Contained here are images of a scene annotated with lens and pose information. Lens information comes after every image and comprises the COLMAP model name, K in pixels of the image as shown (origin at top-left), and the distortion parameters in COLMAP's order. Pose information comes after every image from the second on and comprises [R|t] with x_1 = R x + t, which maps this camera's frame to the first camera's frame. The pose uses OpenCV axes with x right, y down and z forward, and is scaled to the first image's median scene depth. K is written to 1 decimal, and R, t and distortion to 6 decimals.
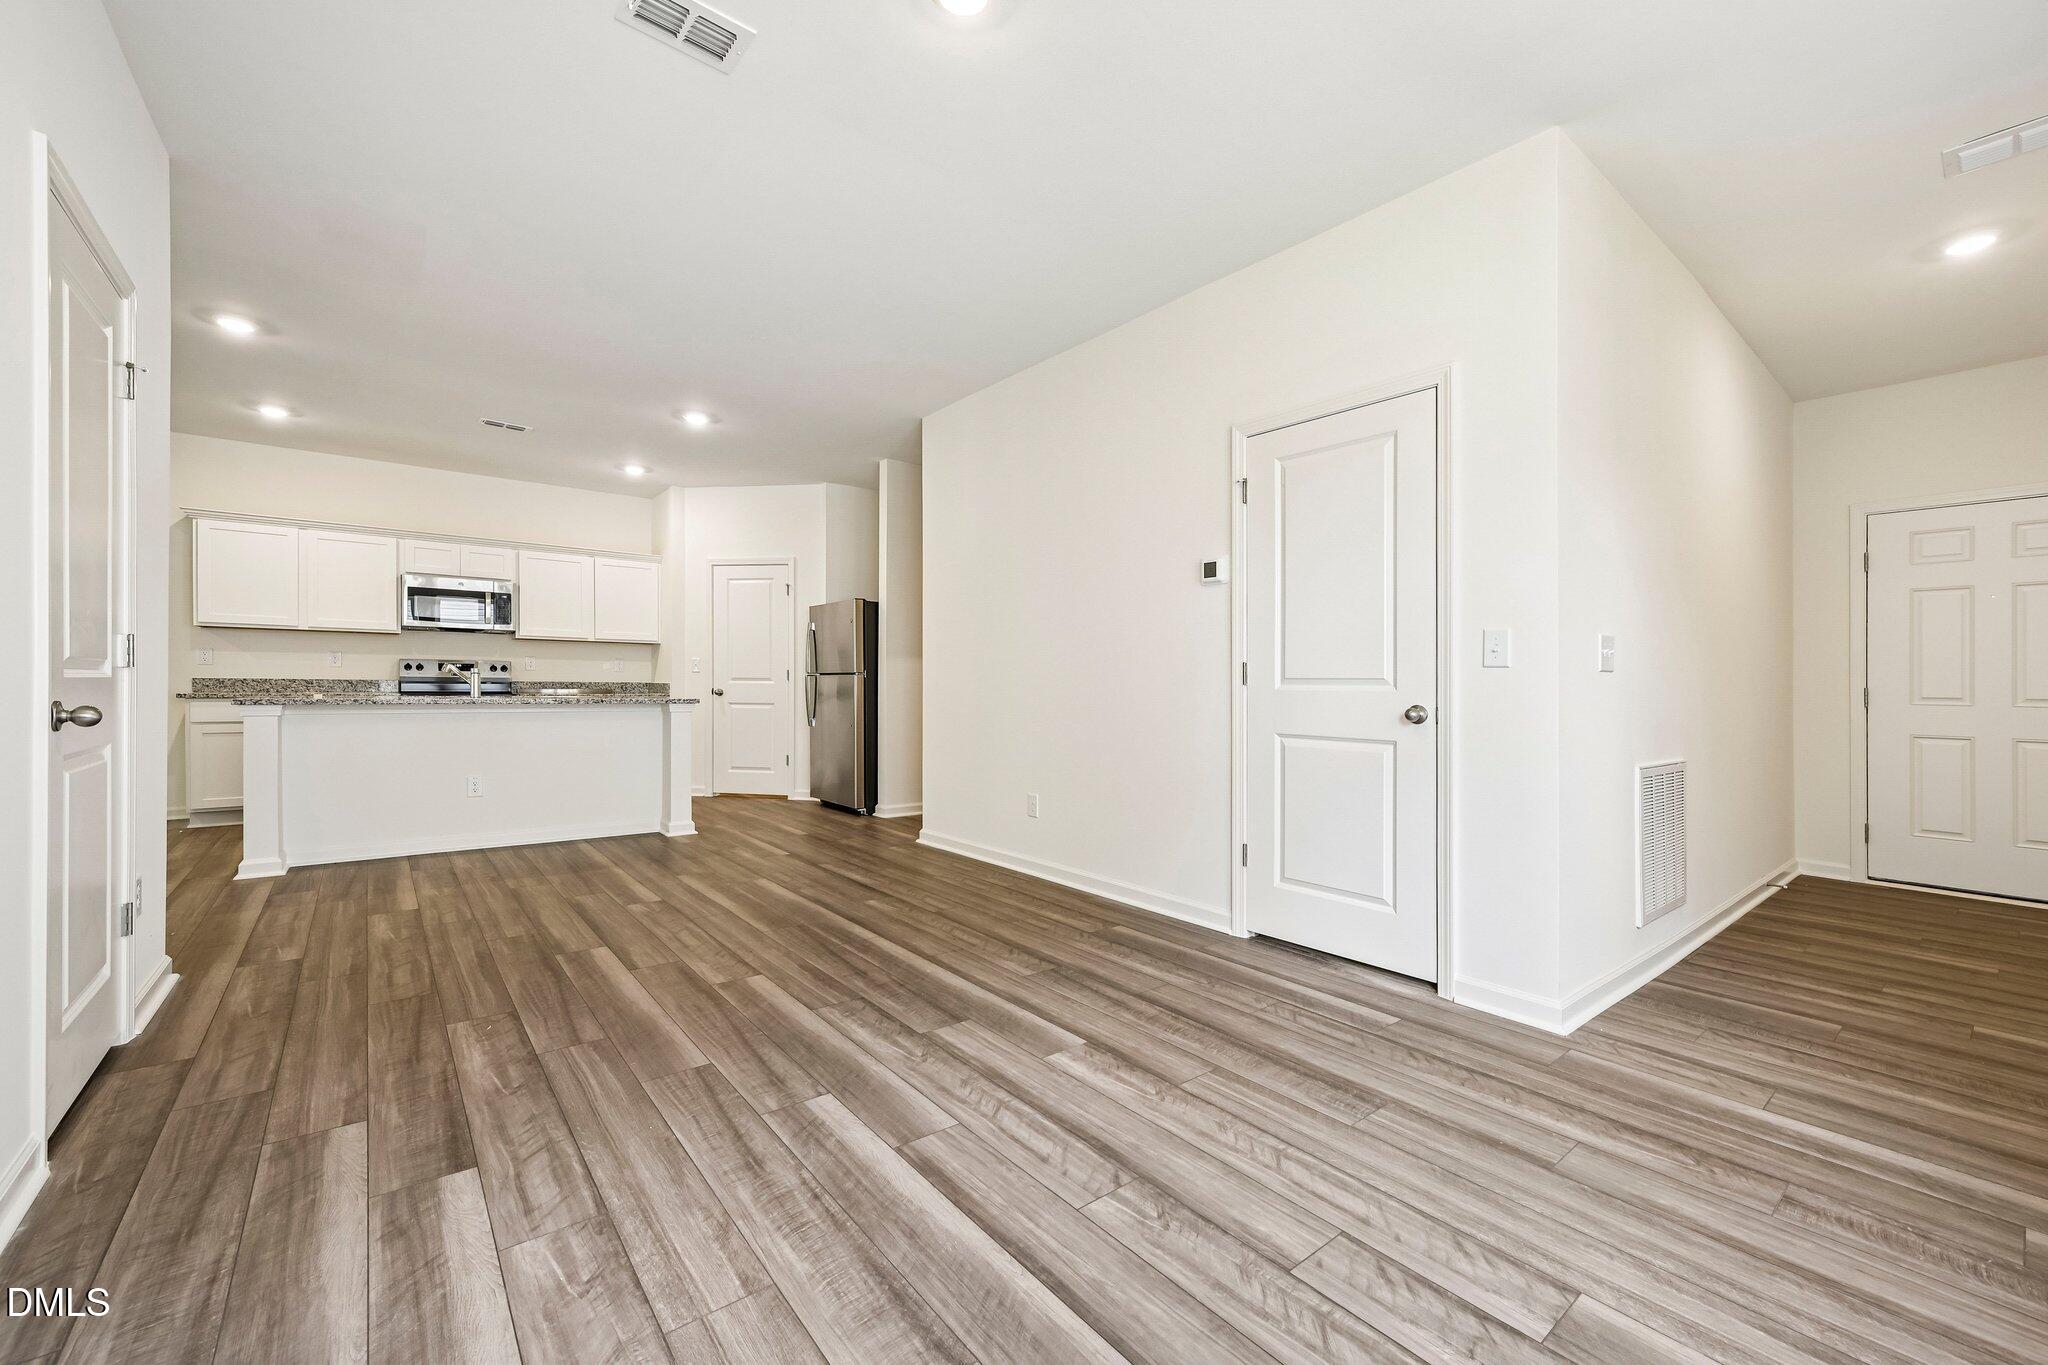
lens RADIAL K [[822.3, 0, 1024.0], [0, 822.3, 682.5], [0, 0, 1]] dist [-0.000307, 0.000067]
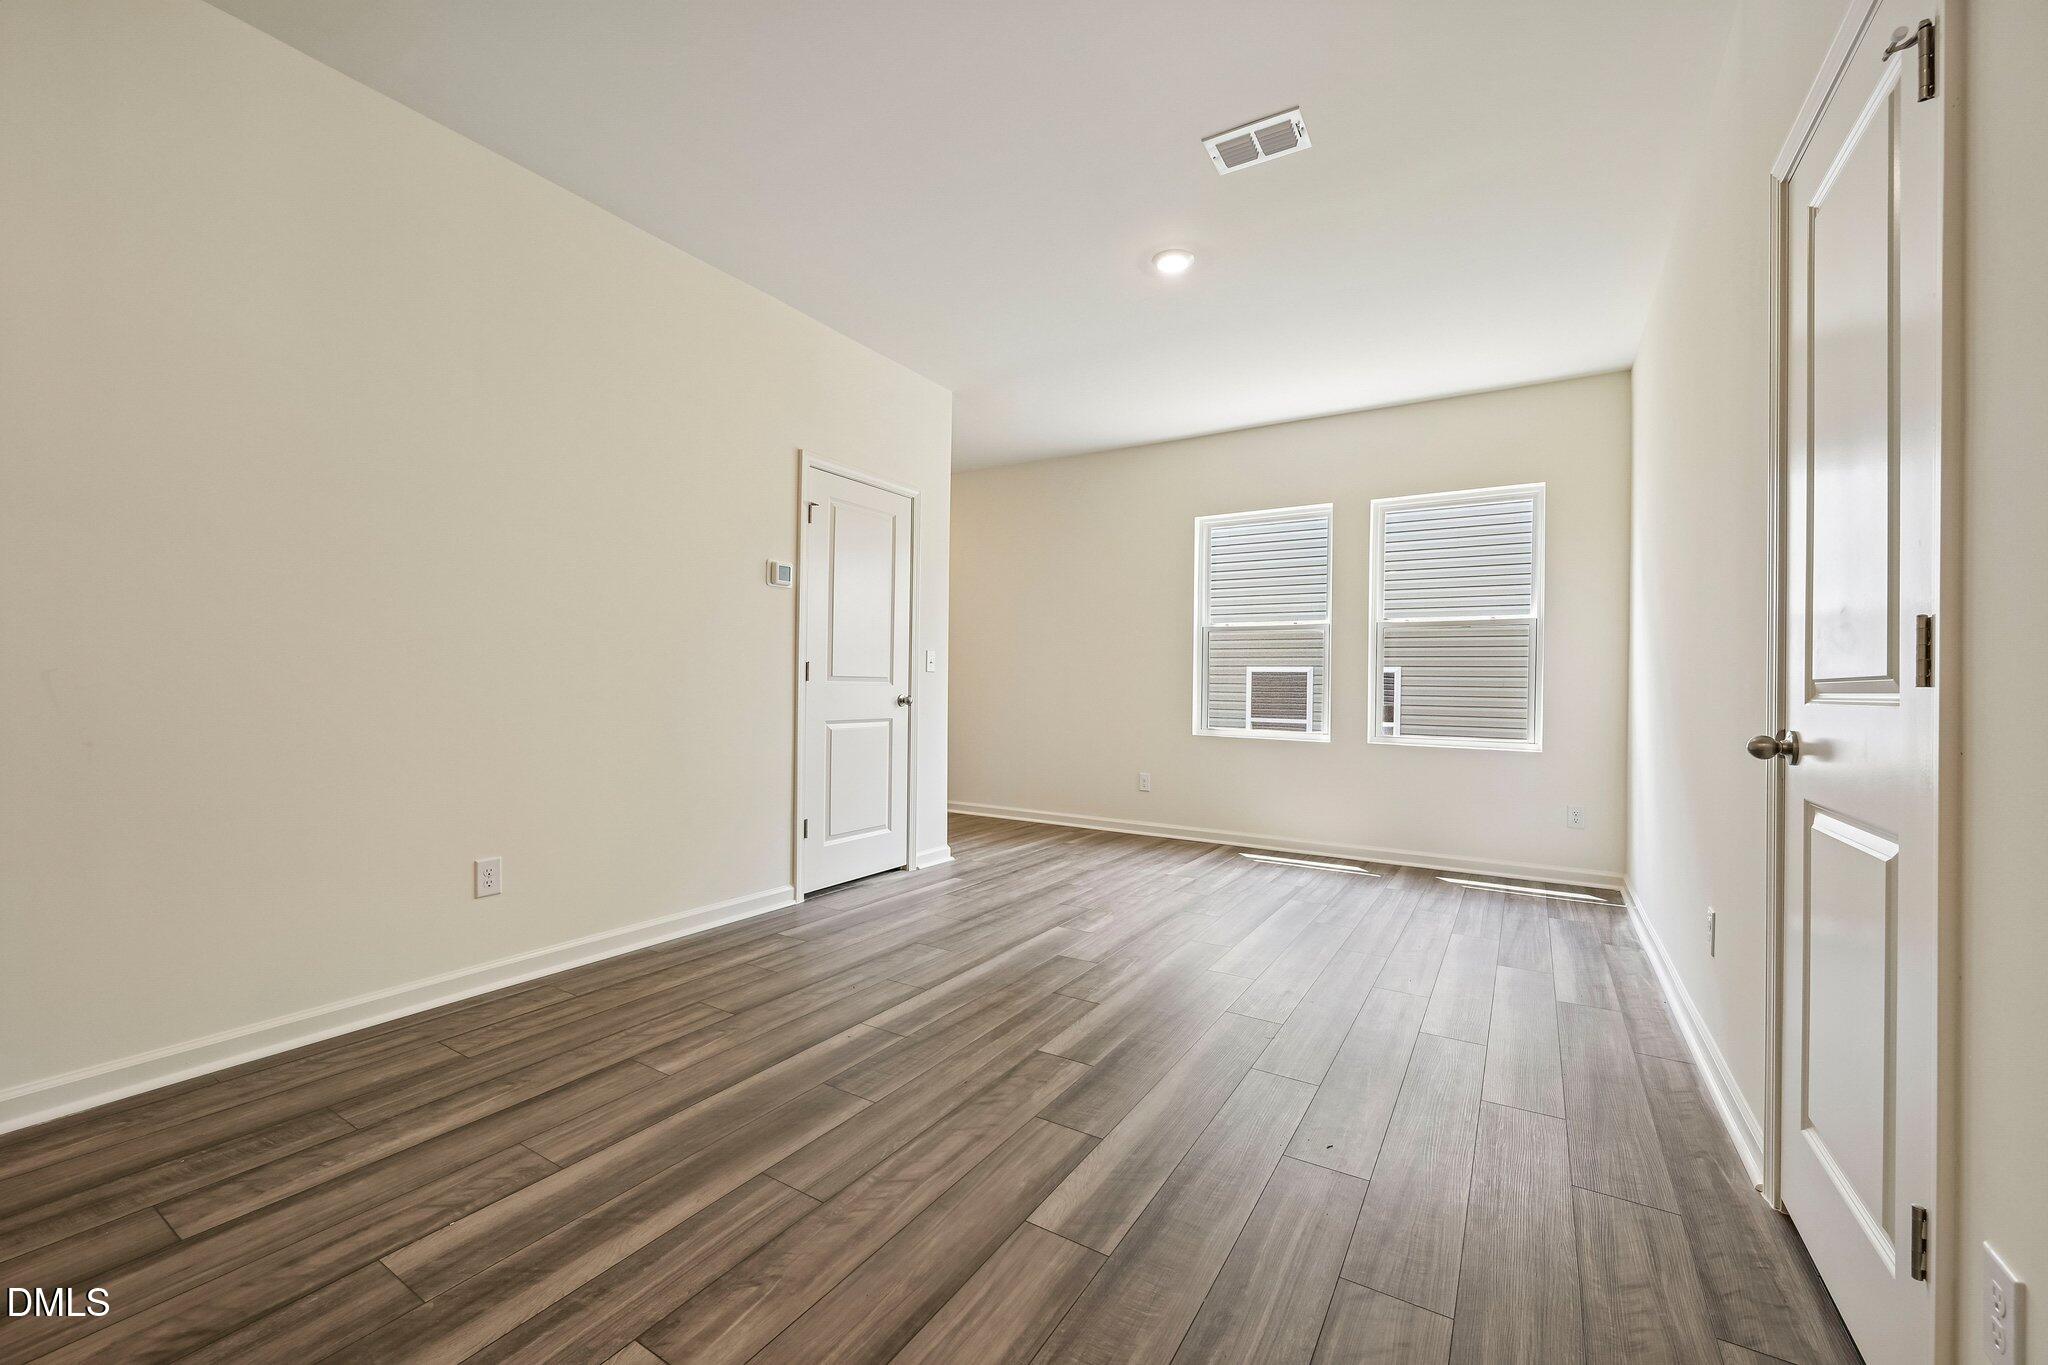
lens RADIAL K [[822.3, 0, 1024.0], [0, 822.3, 682.5], [0, 0, 1]] dist [-0.000307, 0.000067]
pose [[-0.337083, -0.012899, 0.941386, -1.029879], [-0.021890, 0.999743, 0.005861, -0.009521], [-0.941220, -0.018631, -0.337279, 1.244319]]
